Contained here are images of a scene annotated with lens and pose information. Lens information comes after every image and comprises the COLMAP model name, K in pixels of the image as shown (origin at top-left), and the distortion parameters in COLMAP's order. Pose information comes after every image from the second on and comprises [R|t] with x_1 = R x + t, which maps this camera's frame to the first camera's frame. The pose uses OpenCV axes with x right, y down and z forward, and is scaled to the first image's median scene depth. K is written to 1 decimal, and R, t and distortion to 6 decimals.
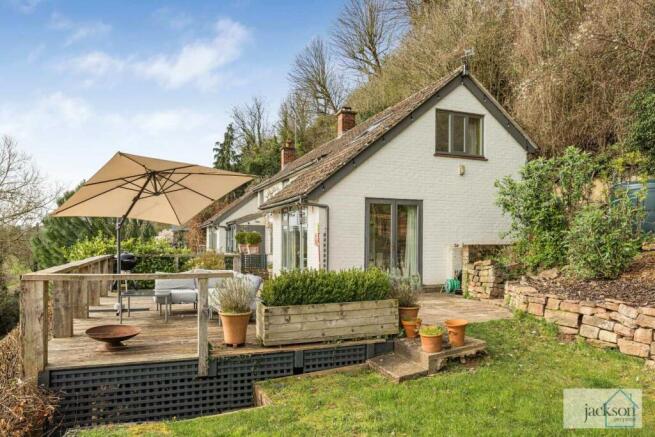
lens RADIAL K [[453.9, 0, 327.2], [0, 453.9, 239.9], [0, 0, 1]] dist [-0.004122, -0.002484]
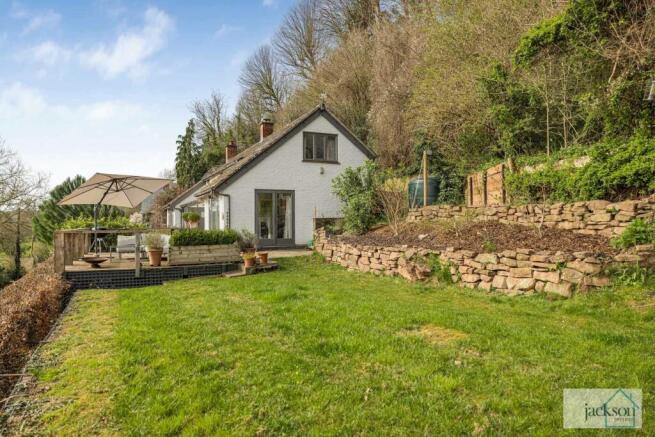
lens RADIAL K [[449.2, 0, 327.5], [0, 449.2, 218.5], [0, 0, 1]] dist [0.005539, 0.003011]
pose [[0.998430, -0.013460, 0.054367, 0.231807], [0.013756, 0.999893, -0.005065, 0.018031], [-0.054293, 0.005805, 0.998508, -0.535082]]
